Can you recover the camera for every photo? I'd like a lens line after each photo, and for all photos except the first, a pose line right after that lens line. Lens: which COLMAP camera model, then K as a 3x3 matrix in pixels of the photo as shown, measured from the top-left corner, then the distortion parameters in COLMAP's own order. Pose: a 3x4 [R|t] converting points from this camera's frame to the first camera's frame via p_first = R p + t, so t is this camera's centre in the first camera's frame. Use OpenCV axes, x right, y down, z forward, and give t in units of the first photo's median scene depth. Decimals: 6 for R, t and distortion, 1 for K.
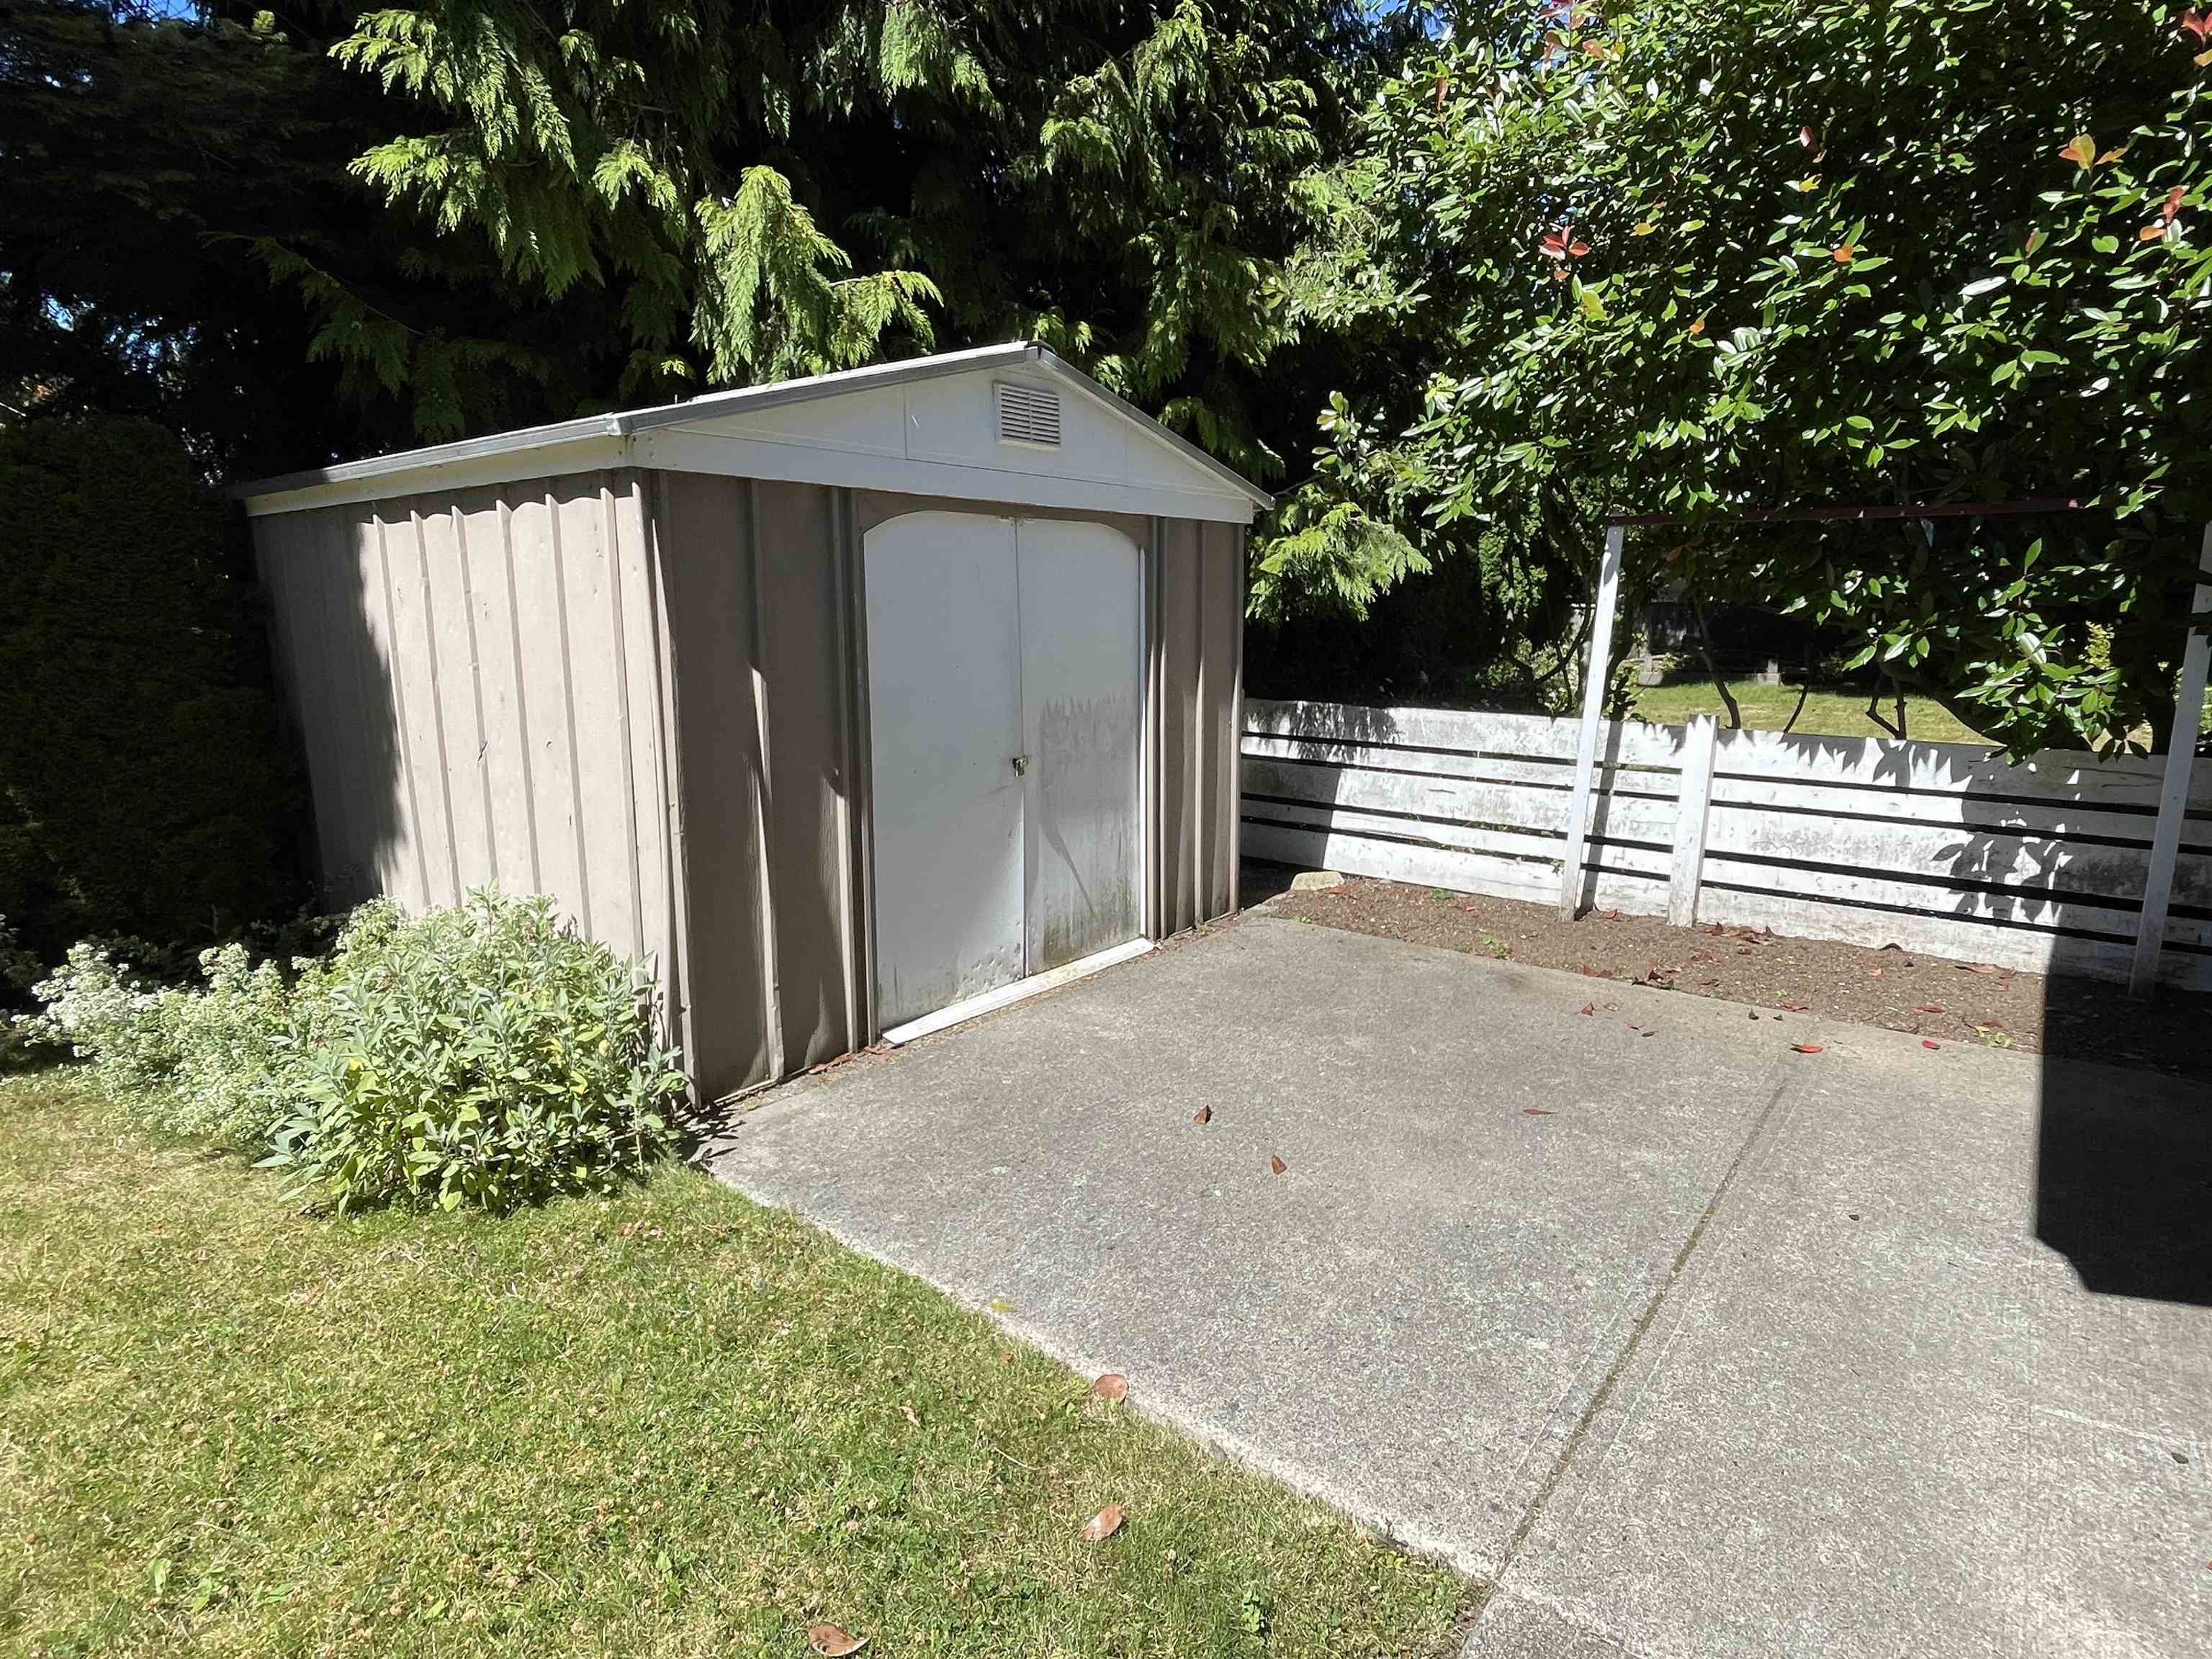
lens RADIAL K [[1217.8, 0, 1106.0], [0, 1217.8, 829.5], [0, 0, 1]] dist [-0.000231, 0.000152]
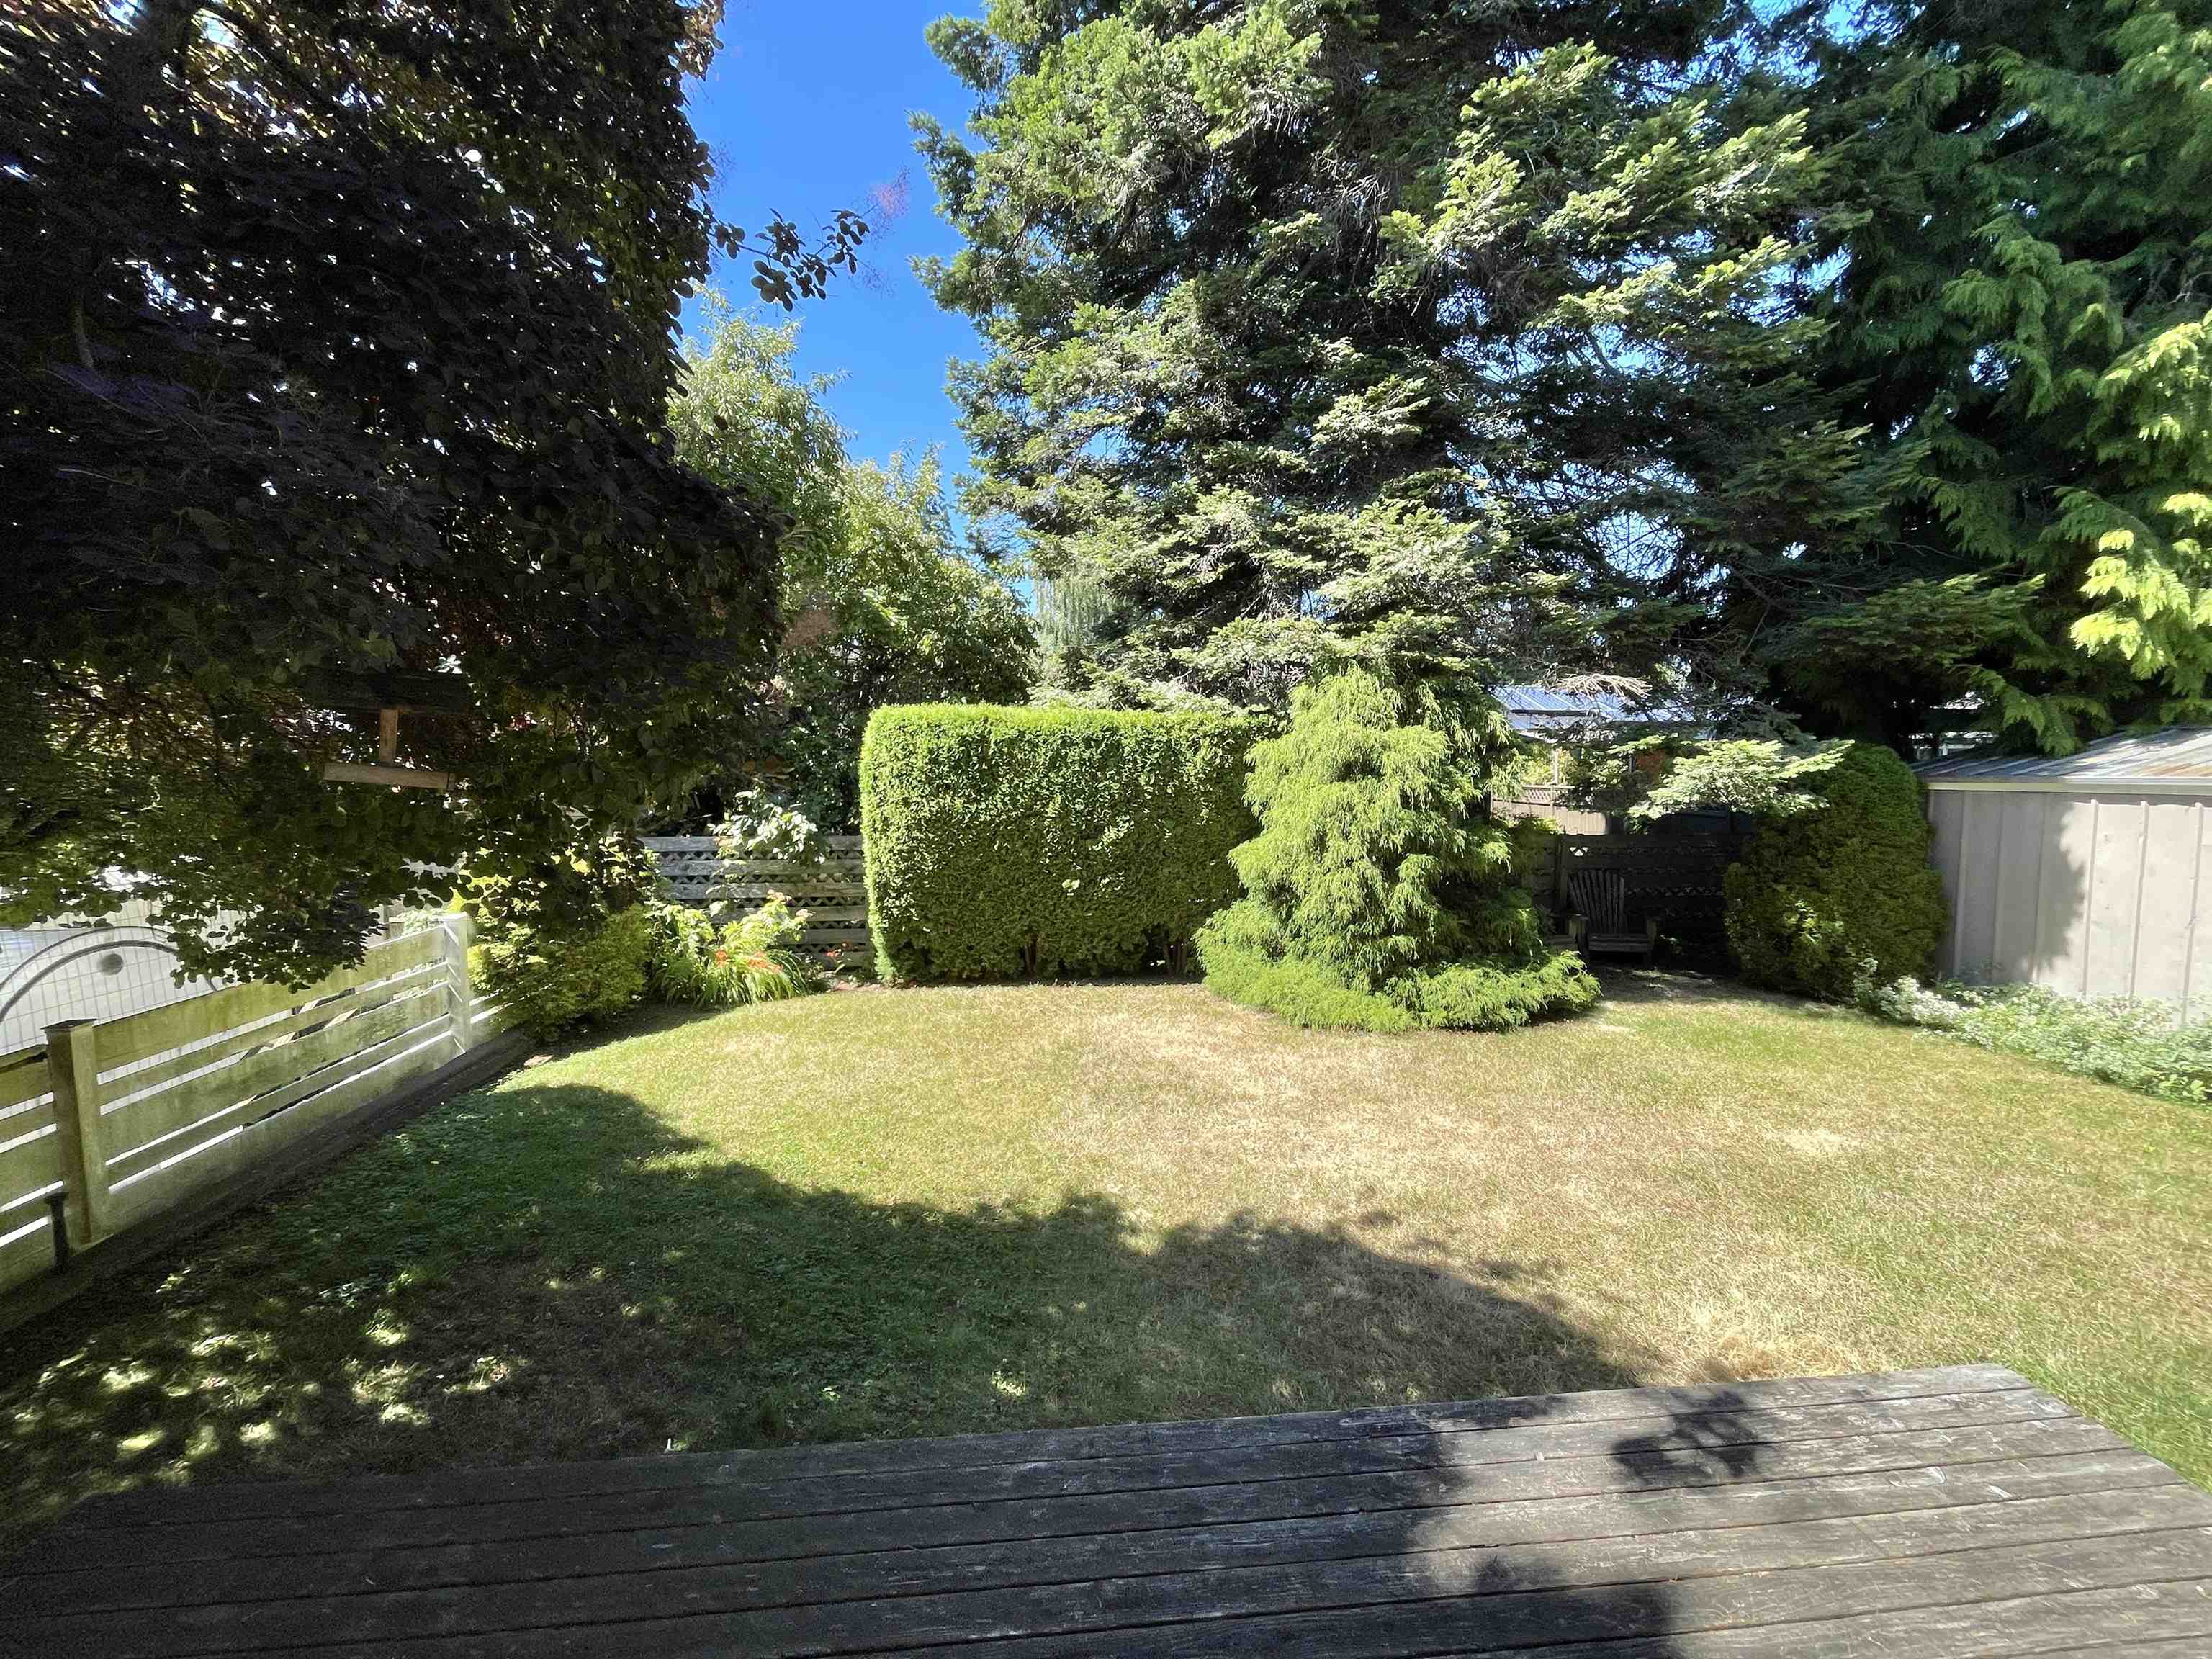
lens RADIAL K [[896.3, 0, 1106.0], [0, 896.3, 829.5], [0, 0, 1]] dist [-0.007155, -0.000474]
pose [[0.679882, 0.066515, -0.730299, -0.573121], [-0.154166, 0.986587, -0.053665, 0.119986], [0.716934, 0.149073, 0.681017, -1.115550]]
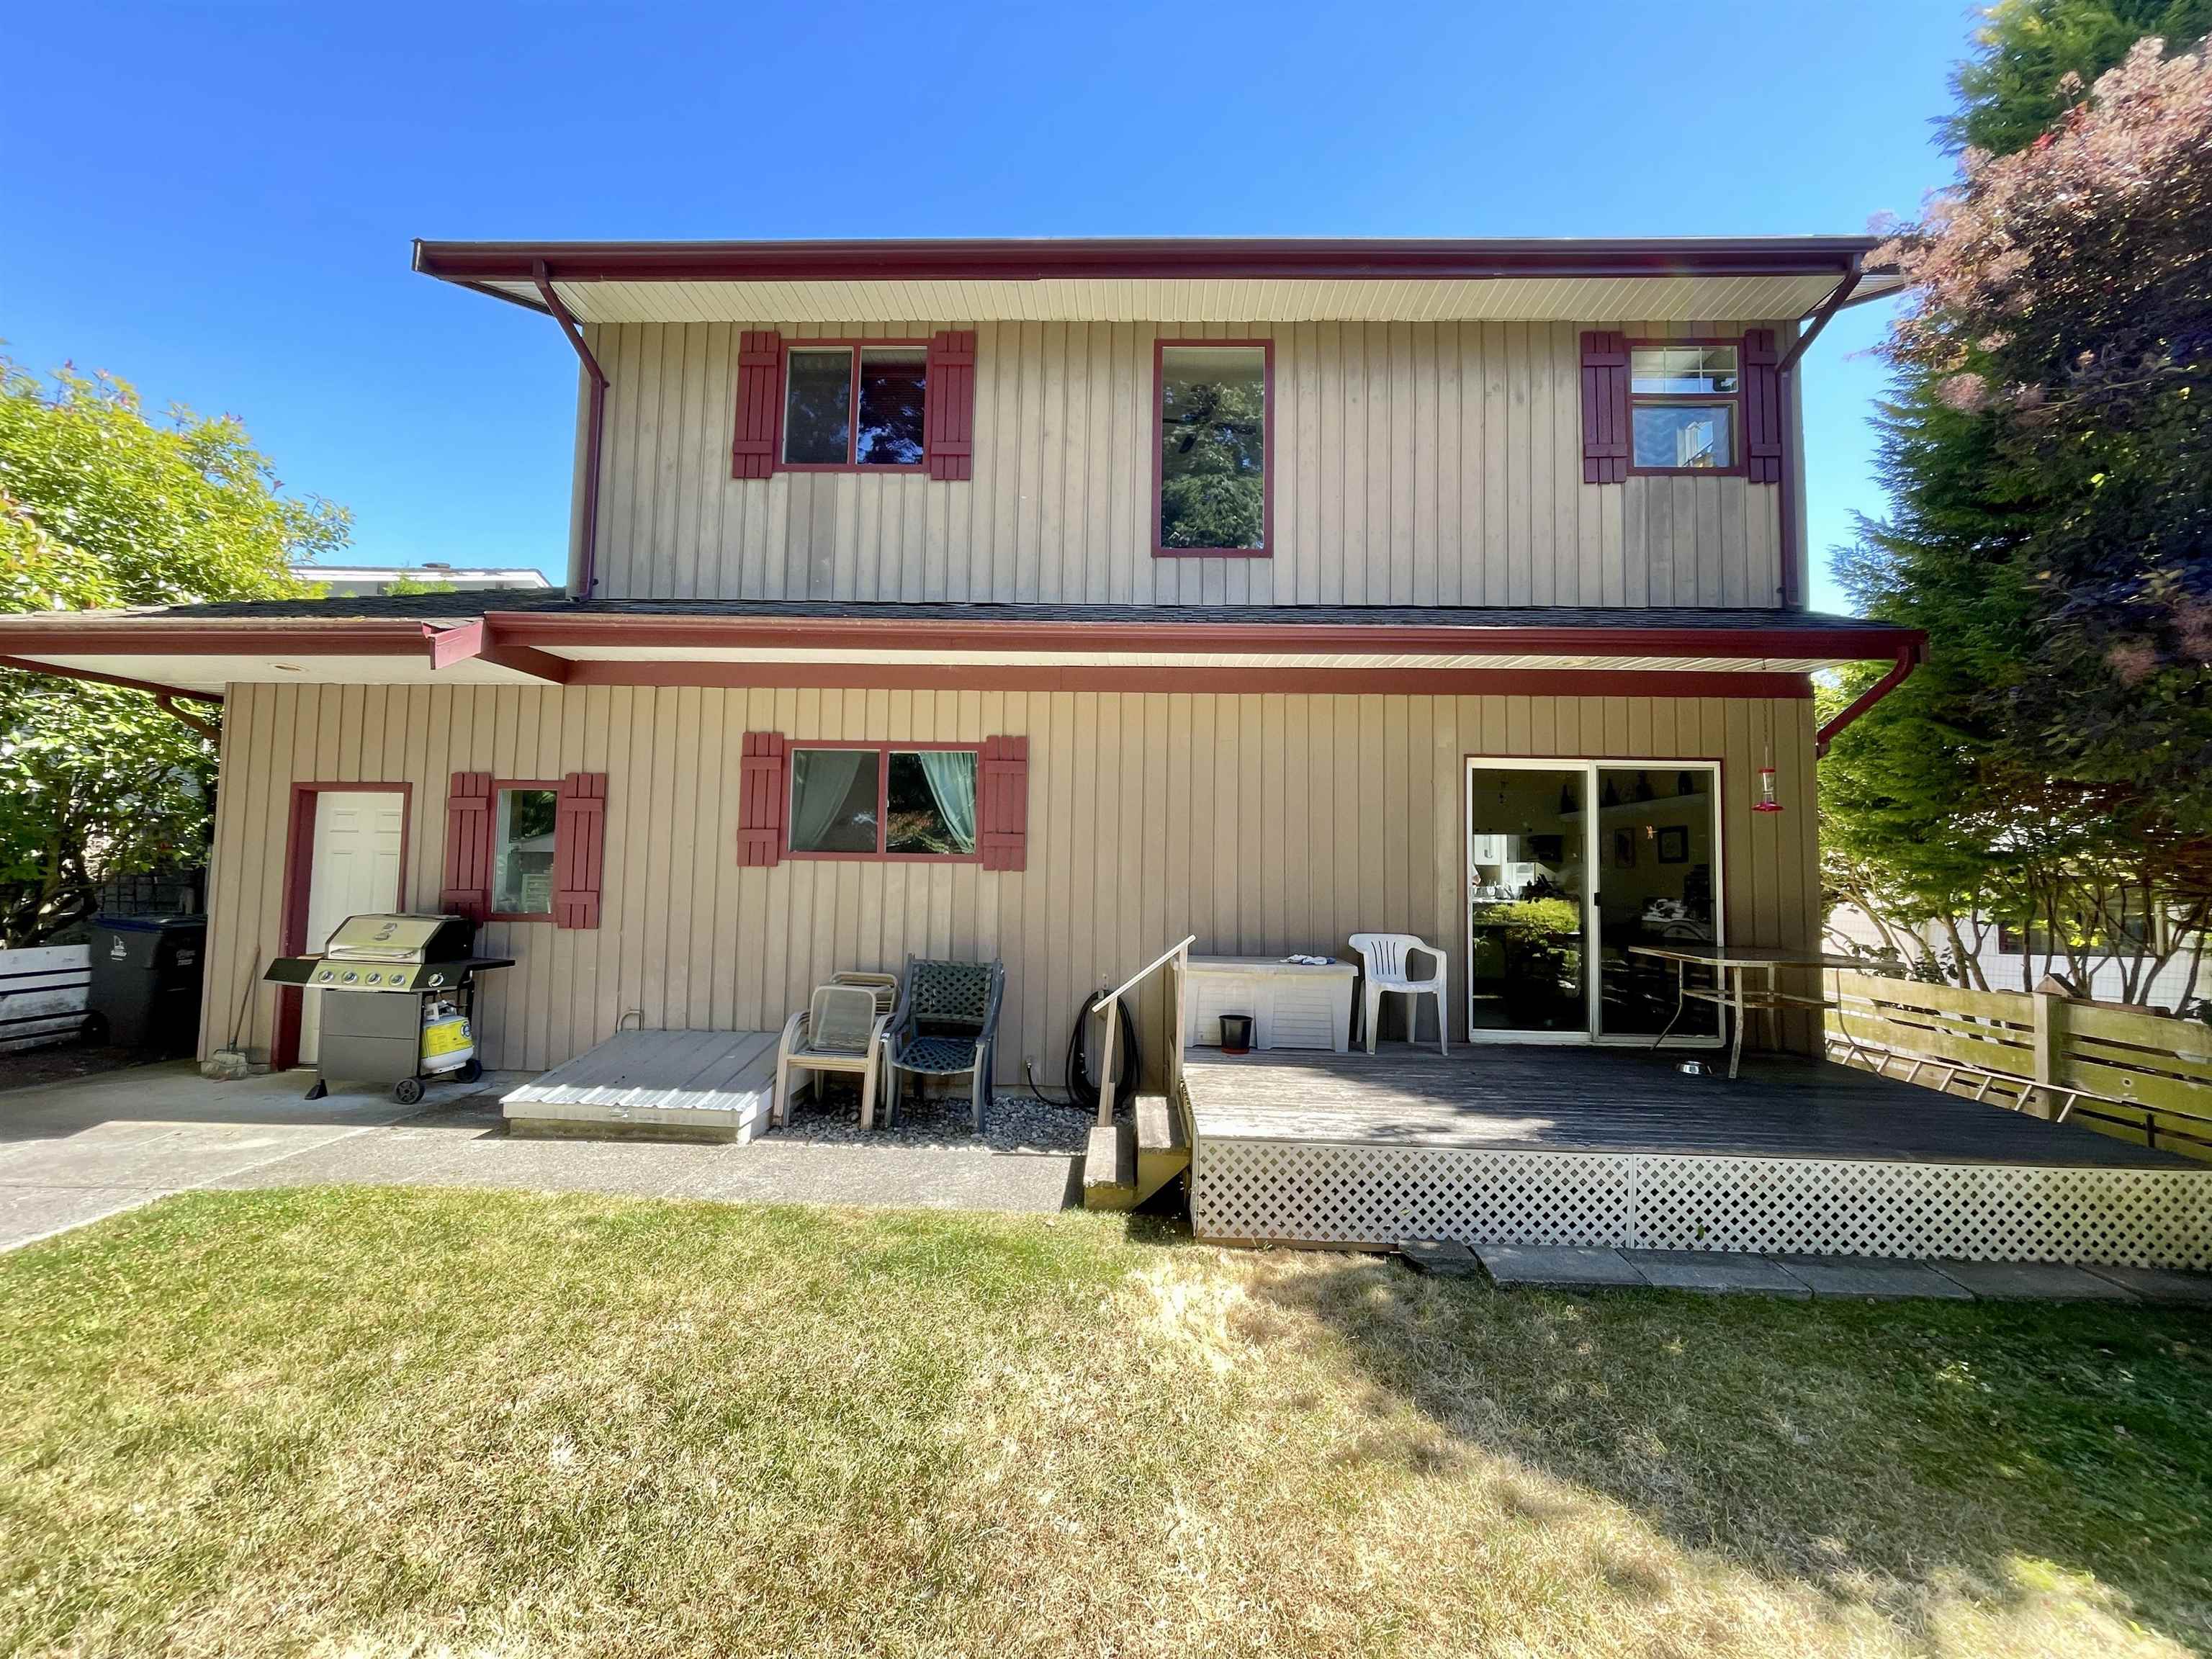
lens RADIAL K [[887.8, 0, 1099.8], [0, 887.8, 821.6], [0, 0, 1]] dist [-0.004748, 0.000218]
pose [[-0.582688, 0.040353, 0.811693, -1.219002], [0.146405, 0.987638, 0.056000, -0.050063], [-0.799400, 0.151466, -0.581393, 0.124215]]
